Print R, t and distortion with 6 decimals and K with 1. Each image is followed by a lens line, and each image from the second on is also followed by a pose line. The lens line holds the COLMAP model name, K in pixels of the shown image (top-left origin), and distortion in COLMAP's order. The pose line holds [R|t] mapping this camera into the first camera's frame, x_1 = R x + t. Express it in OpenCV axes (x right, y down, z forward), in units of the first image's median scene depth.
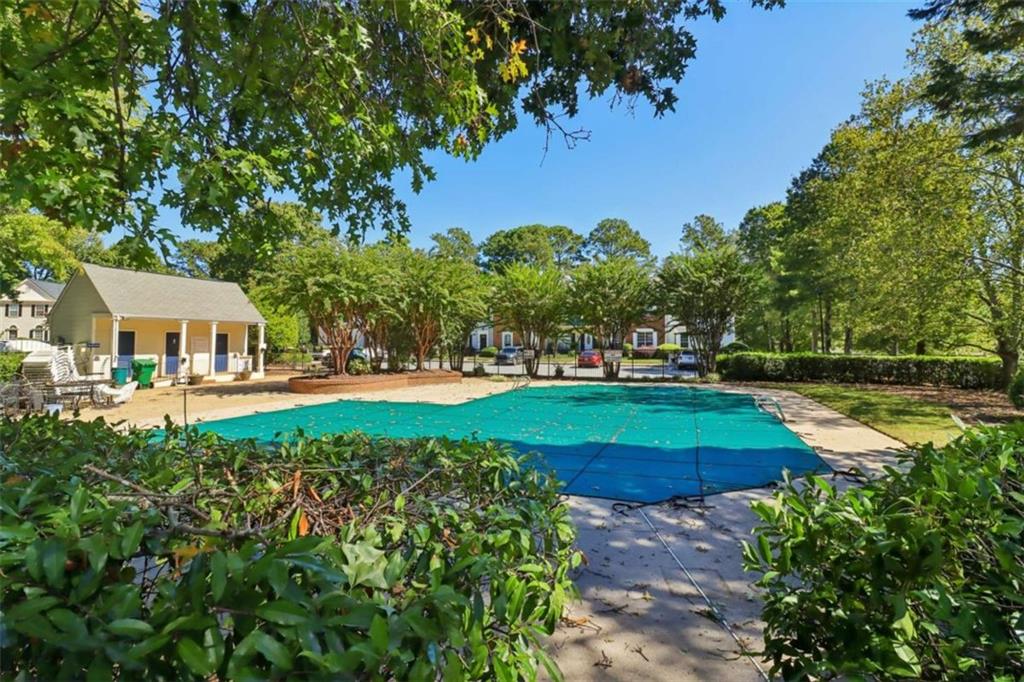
lens RADIAL K [[475.4, 0, 510.7], [0, 475.4, 337.4], [0, 0, 1]] dist [0.003748, -0.000267]
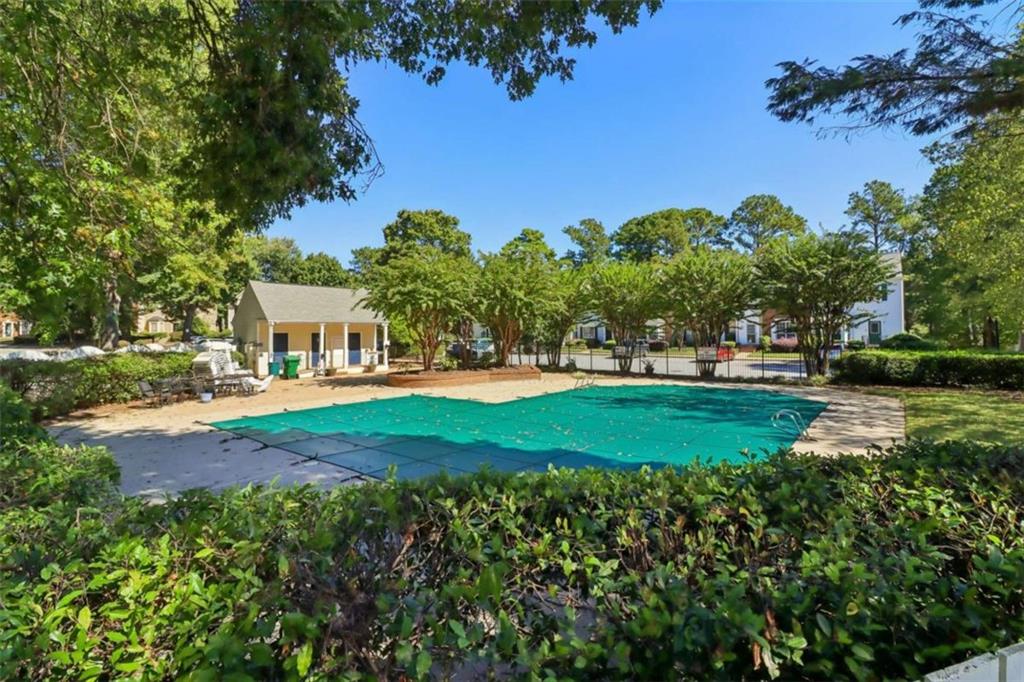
lens RADIAL K [[475.4, 0, 519.2], [0, 475.4, 343.1], [0, 0, 1]] dist [0.003748, -0.000267]
pose [[0.952267, -0.001315, -0.305263, 0.144090], [0.012472, 0.999323, 0.034601, -0.017802], [0.305011, -0.036756, 0.951639, -0.008130]]
